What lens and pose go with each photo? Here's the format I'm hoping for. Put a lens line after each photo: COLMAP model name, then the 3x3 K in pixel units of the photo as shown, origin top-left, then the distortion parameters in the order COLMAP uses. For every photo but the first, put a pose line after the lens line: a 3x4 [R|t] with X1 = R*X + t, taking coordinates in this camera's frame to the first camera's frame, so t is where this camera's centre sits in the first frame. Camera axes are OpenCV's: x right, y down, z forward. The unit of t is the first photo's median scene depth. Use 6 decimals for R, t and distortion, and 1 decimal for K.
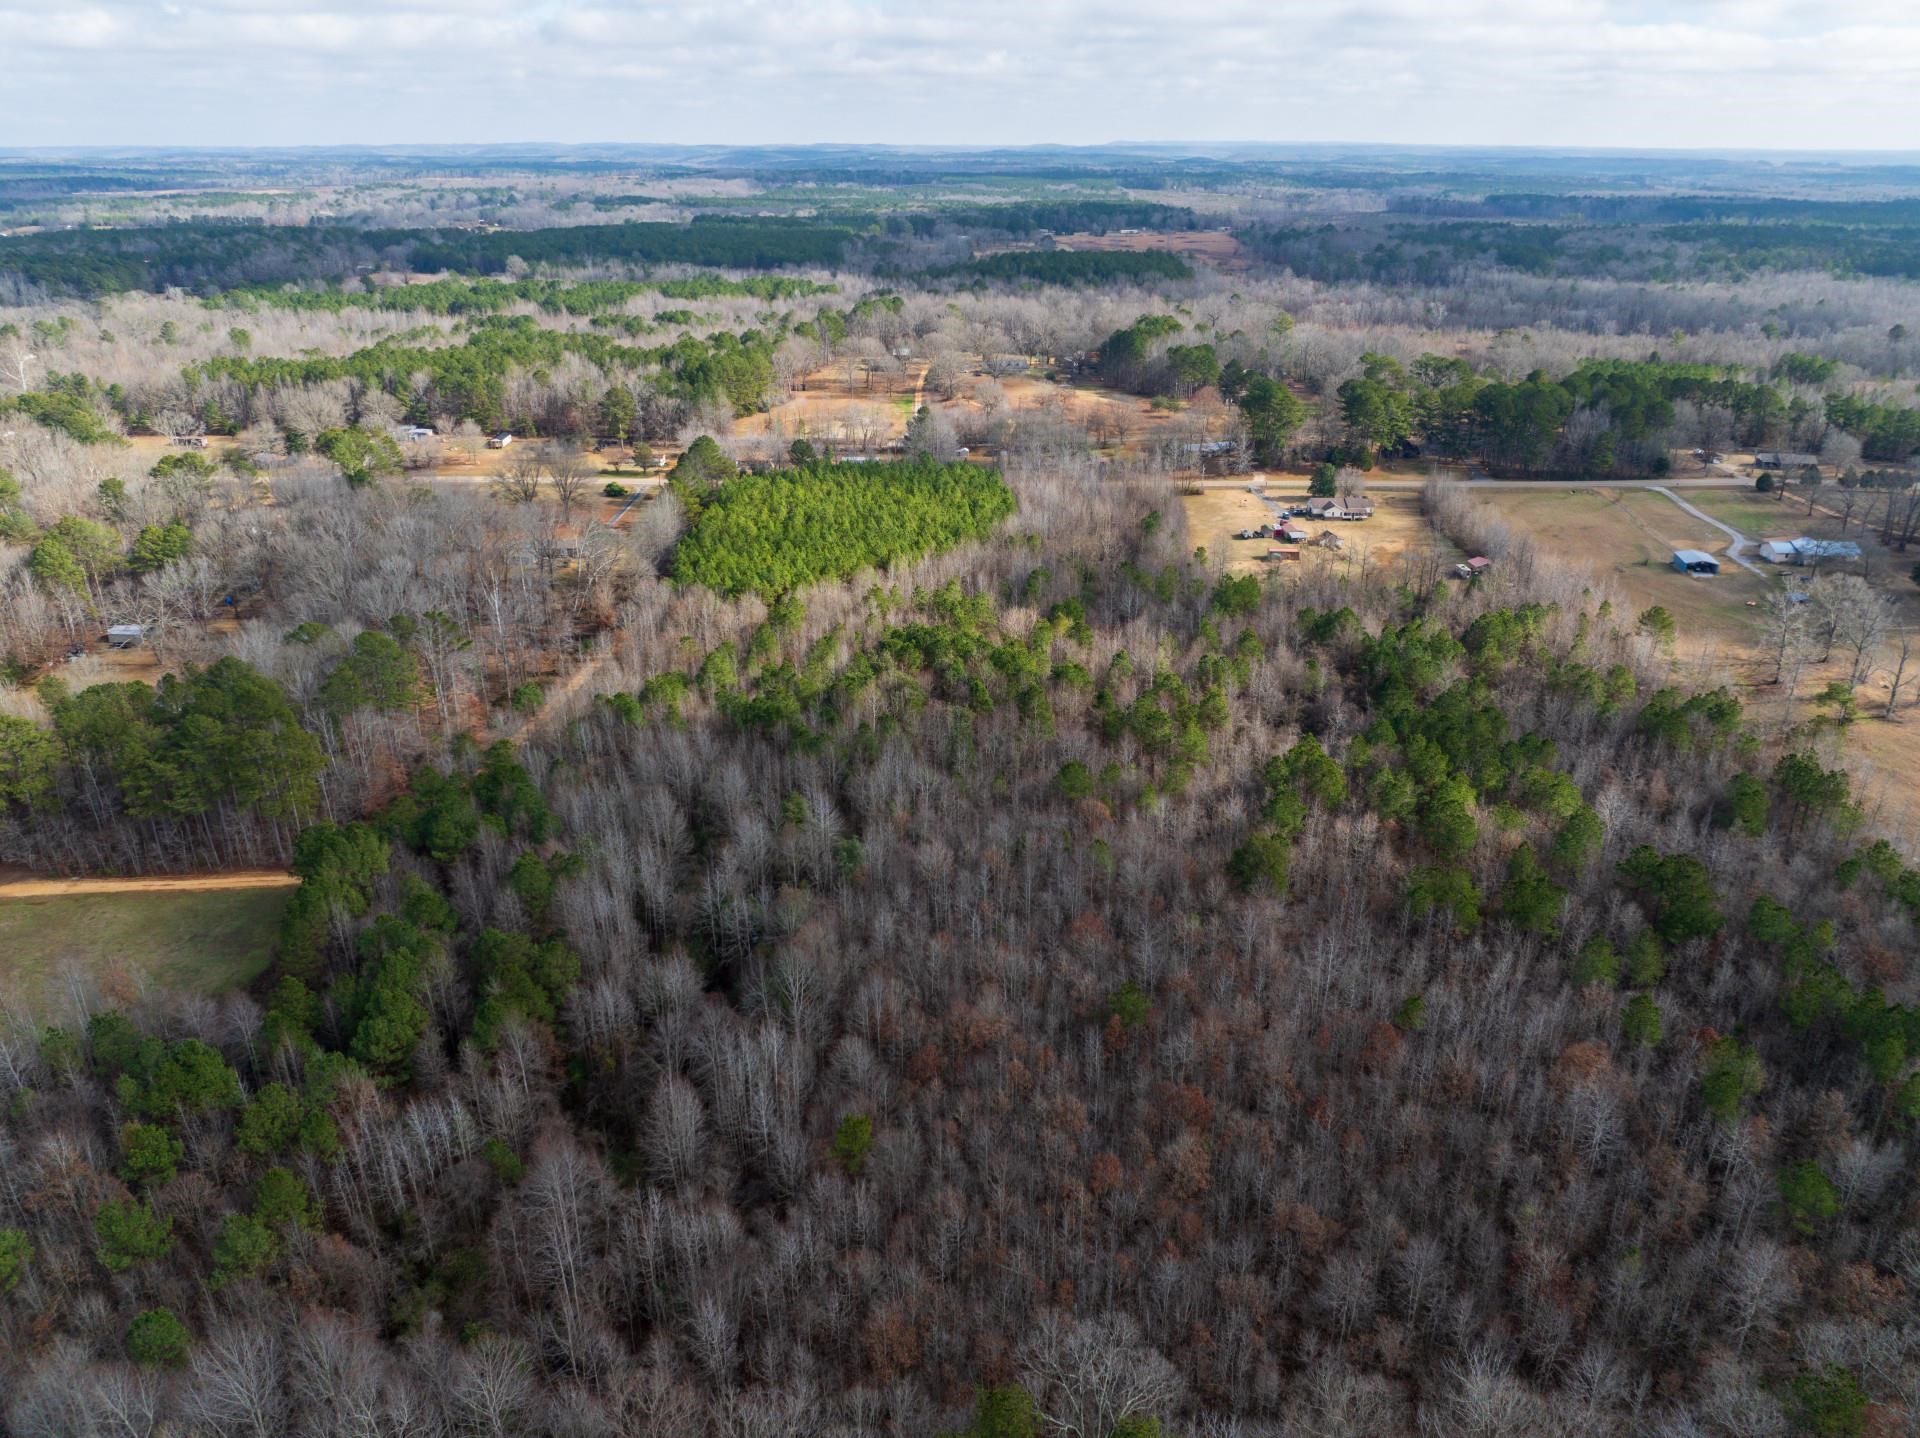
lens RADIAL K [[1369.4, 0, 950.1], [0, 1369.4, 708.3], [0, 0, 1]] dist [-0.072517, 0.043223]
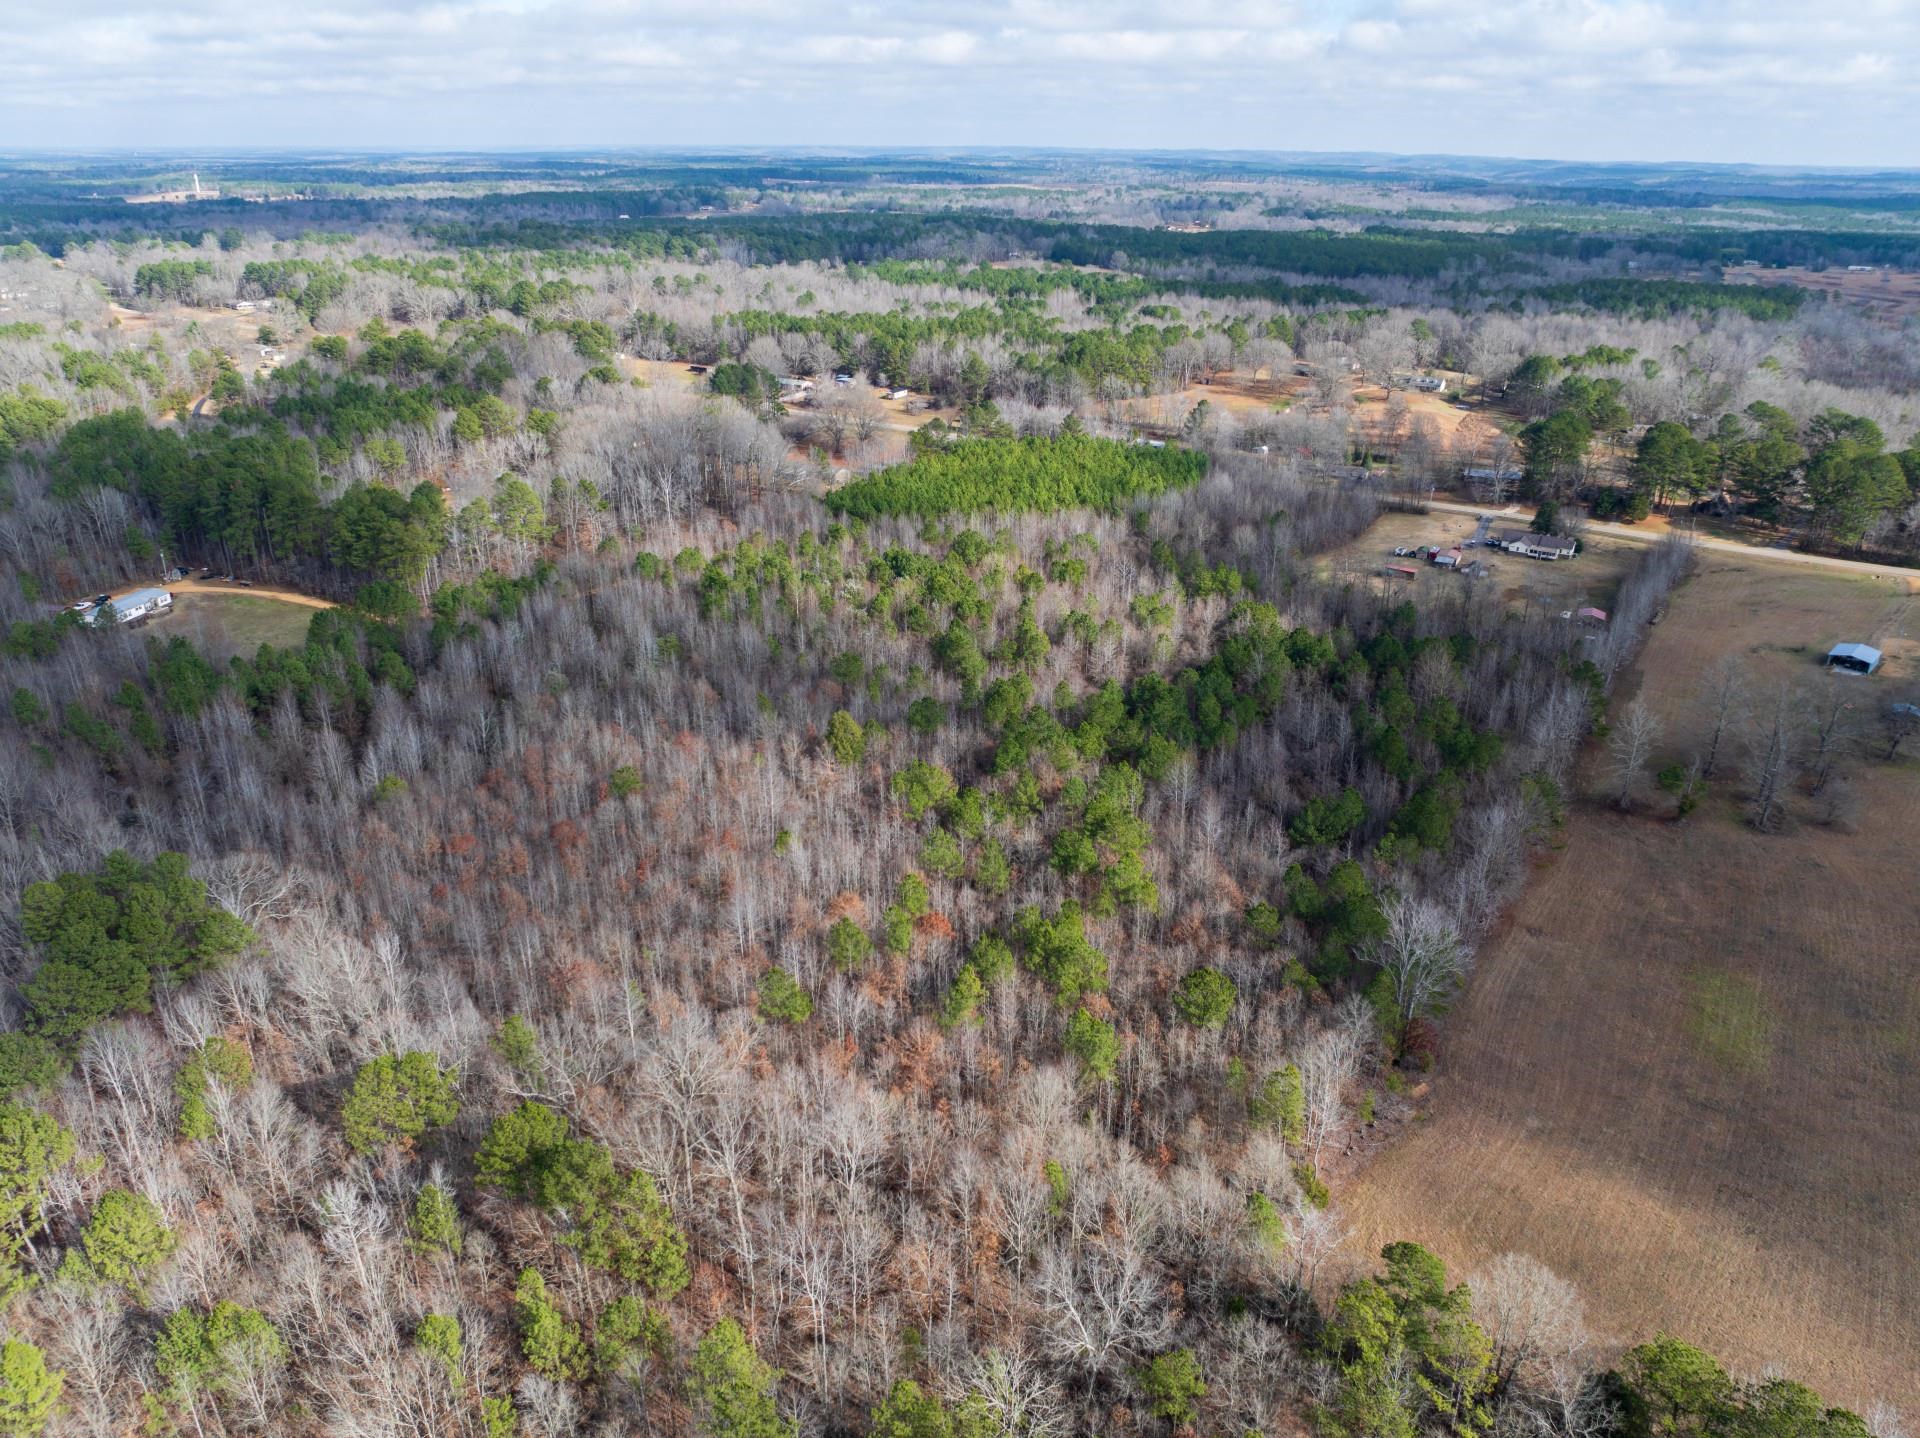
lens RADIAL K [[1369.4, 0, 950.1], [0, 1369.4, 708.3], [0, 0, 1]] dist [-0.072517, 0.043223]
pose [[0.832639, 0.213218, -0.511127, 0.188784], [-0.216538, 0.974786, 0.053888, -0.000280], [0.509730, 0.065809, 0.857814, 0.000917]]
